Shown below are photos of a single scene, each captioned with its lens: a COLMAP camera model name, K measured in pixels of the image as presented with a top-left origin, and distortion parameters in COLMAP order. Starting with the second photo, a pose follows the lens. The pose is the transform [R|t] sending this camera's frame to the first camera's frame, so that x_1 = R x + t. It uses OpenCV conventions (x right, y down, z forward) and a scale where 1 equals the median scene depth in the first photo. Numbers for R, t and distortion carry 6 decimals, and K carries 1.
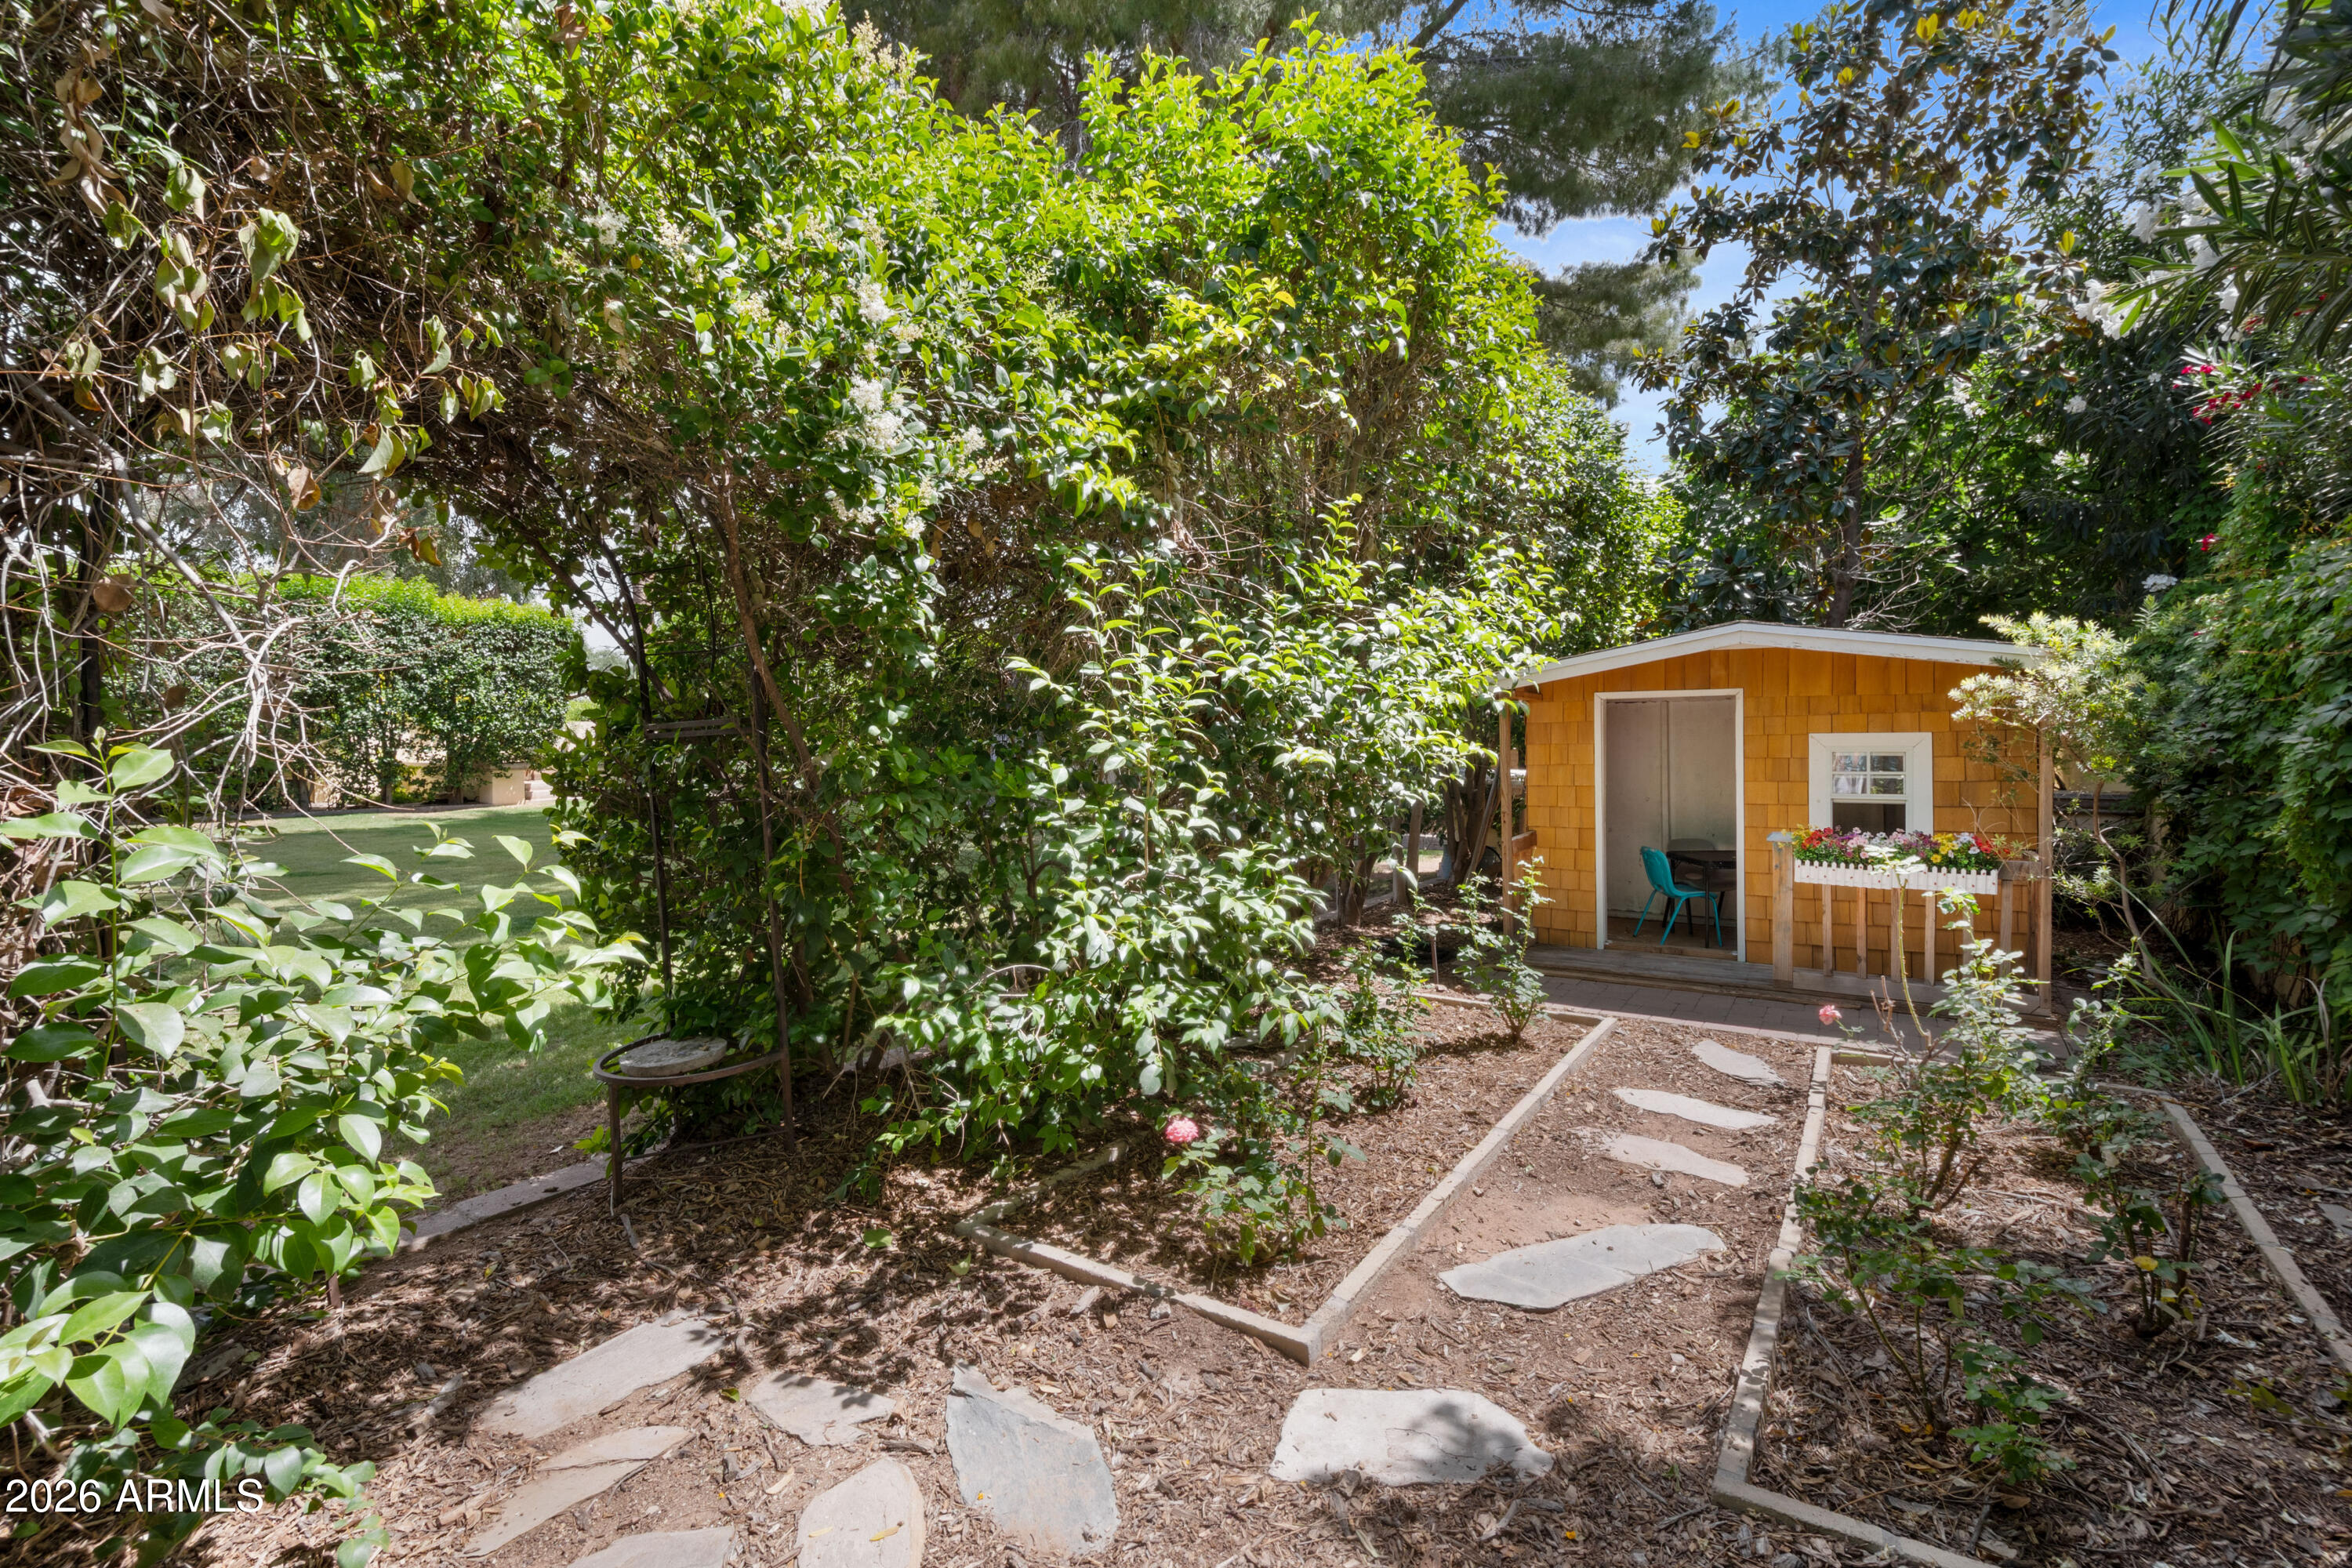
lens RADIAL K [[1042.7, 0, 1176.3], [0, 1042.7, 757.3], [0, 0, 1]] dist [0.001476, 0.000364]
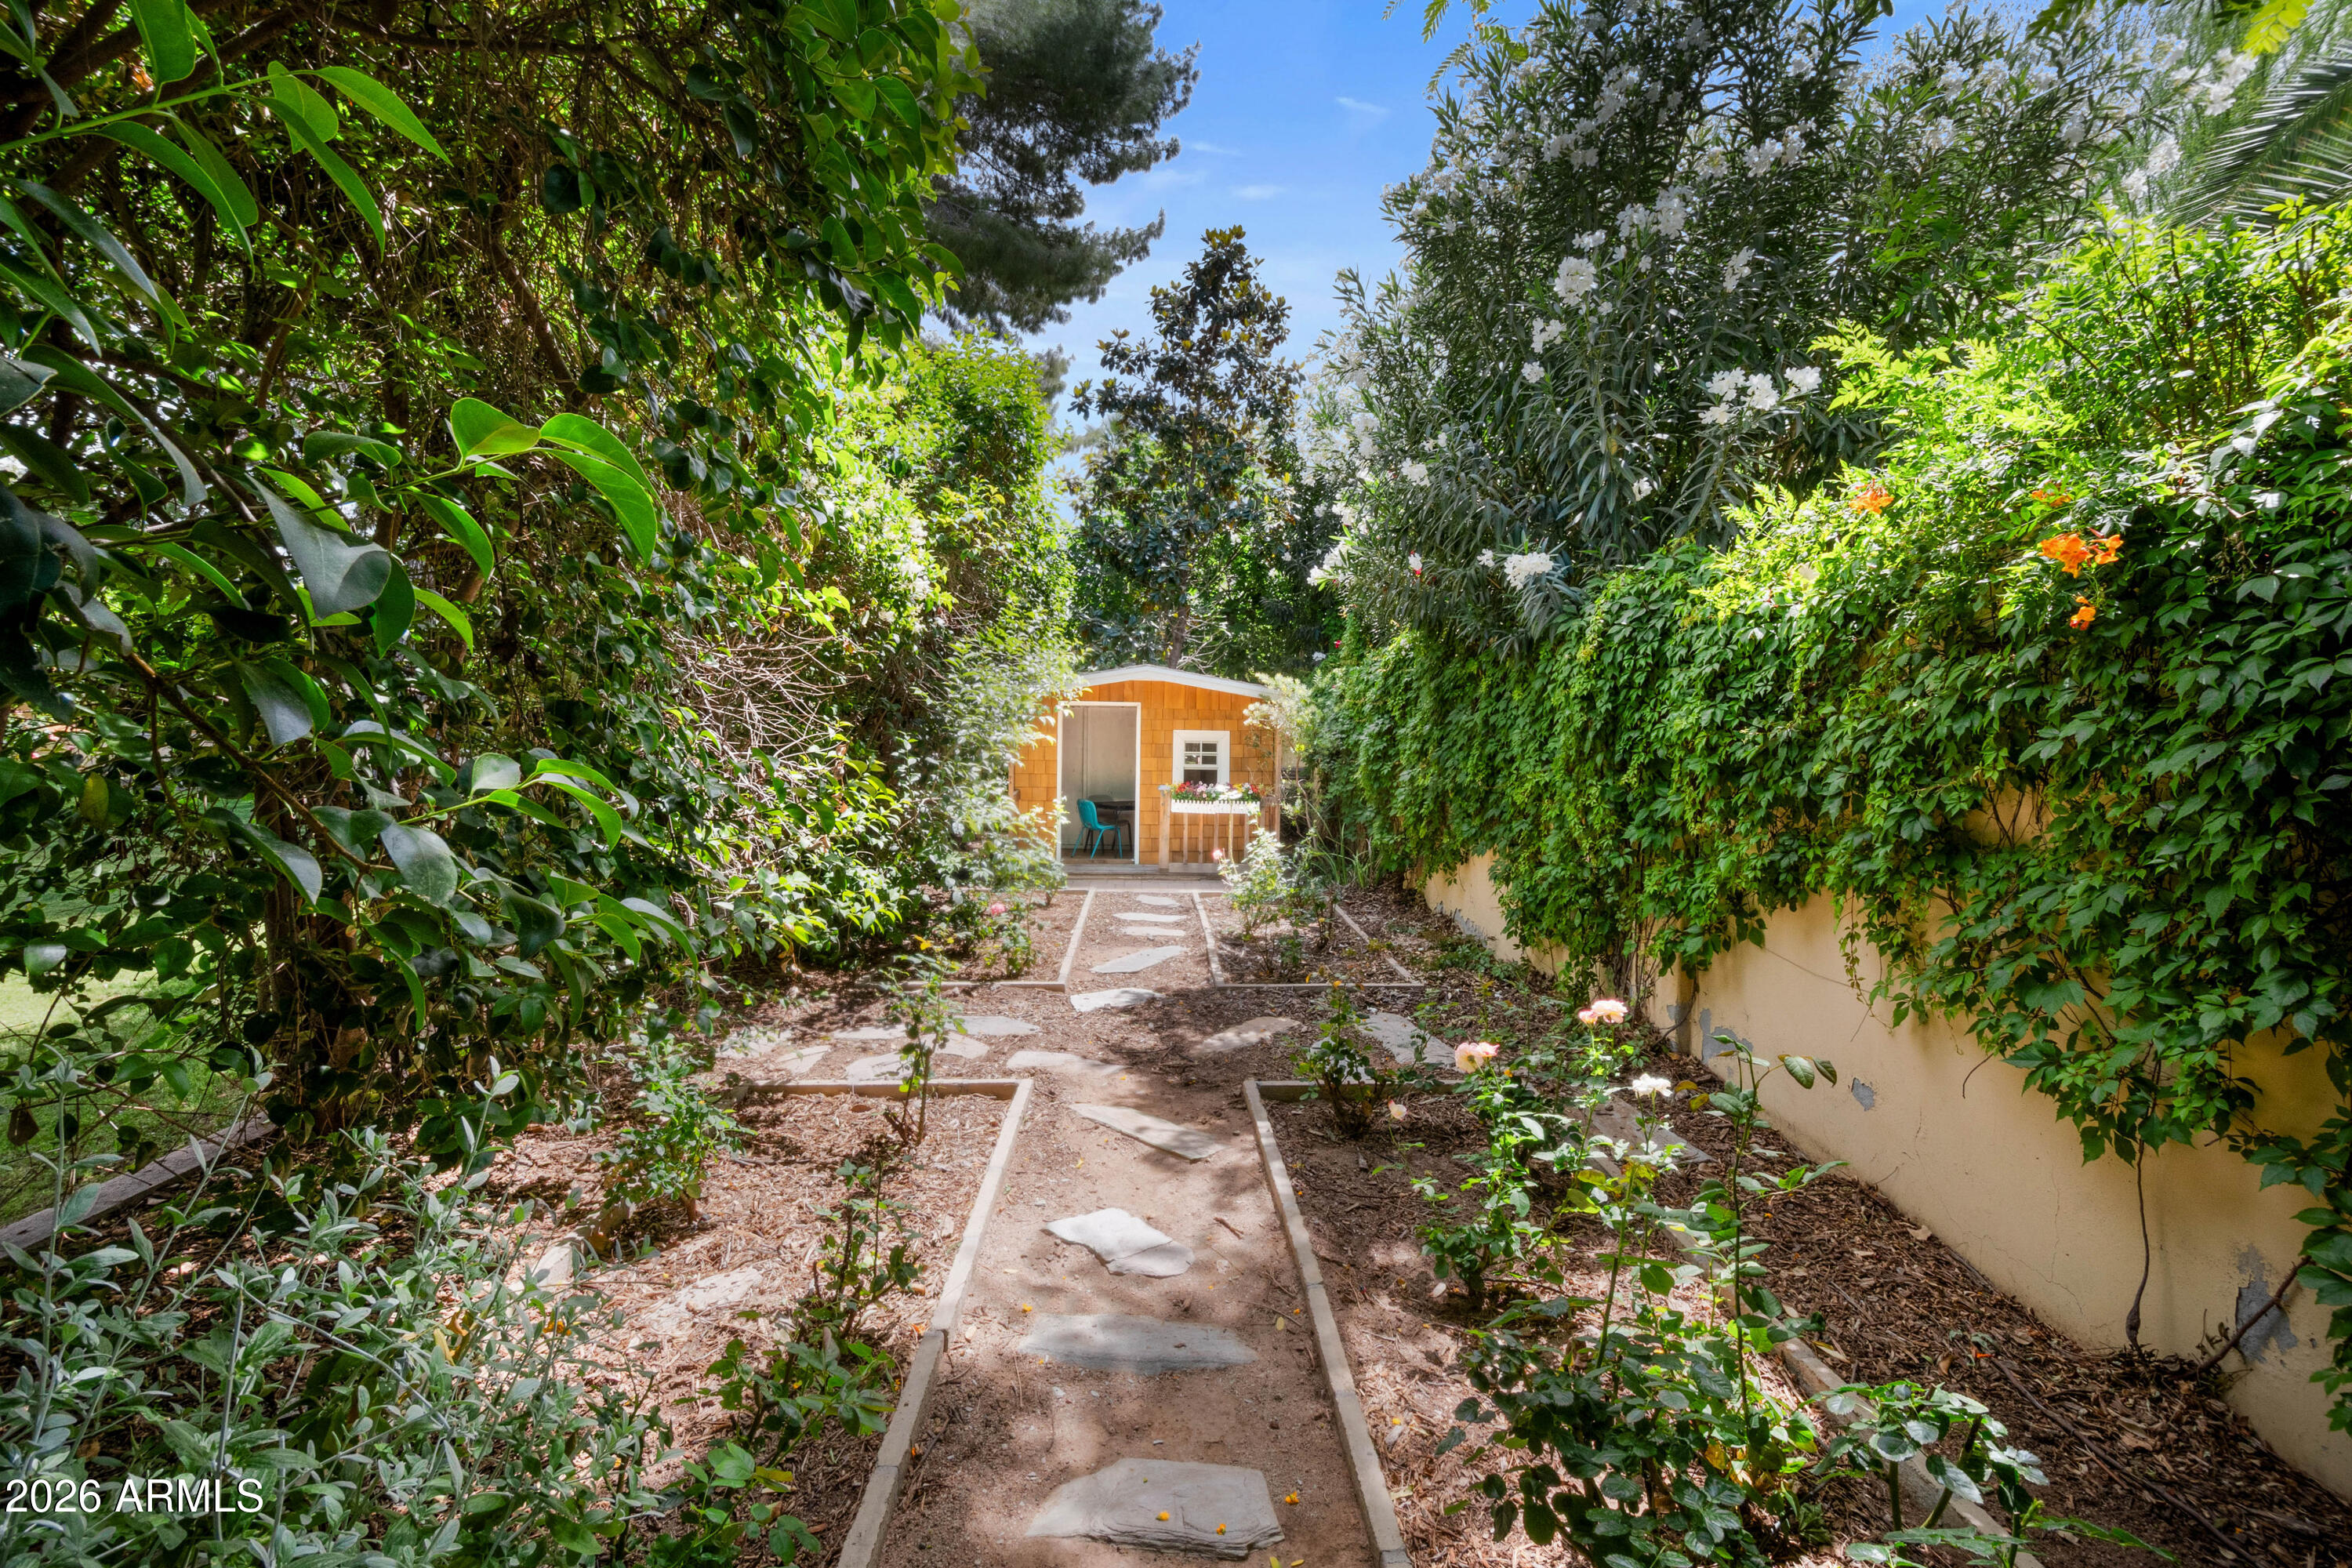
lens RADIAL K [[1040.0, 0, 1167.7], [0, 1040.0, 745.9], [0, 0, 1]] dist [-0.000098, -0.000065]
pose [[0.811181, 0.012870, 0.584654, -0.469579], [-0.013669, 0.999902, -0.003046, 0.010199], [-0.584636, -0.005521, 0.811277, -0.458300]]
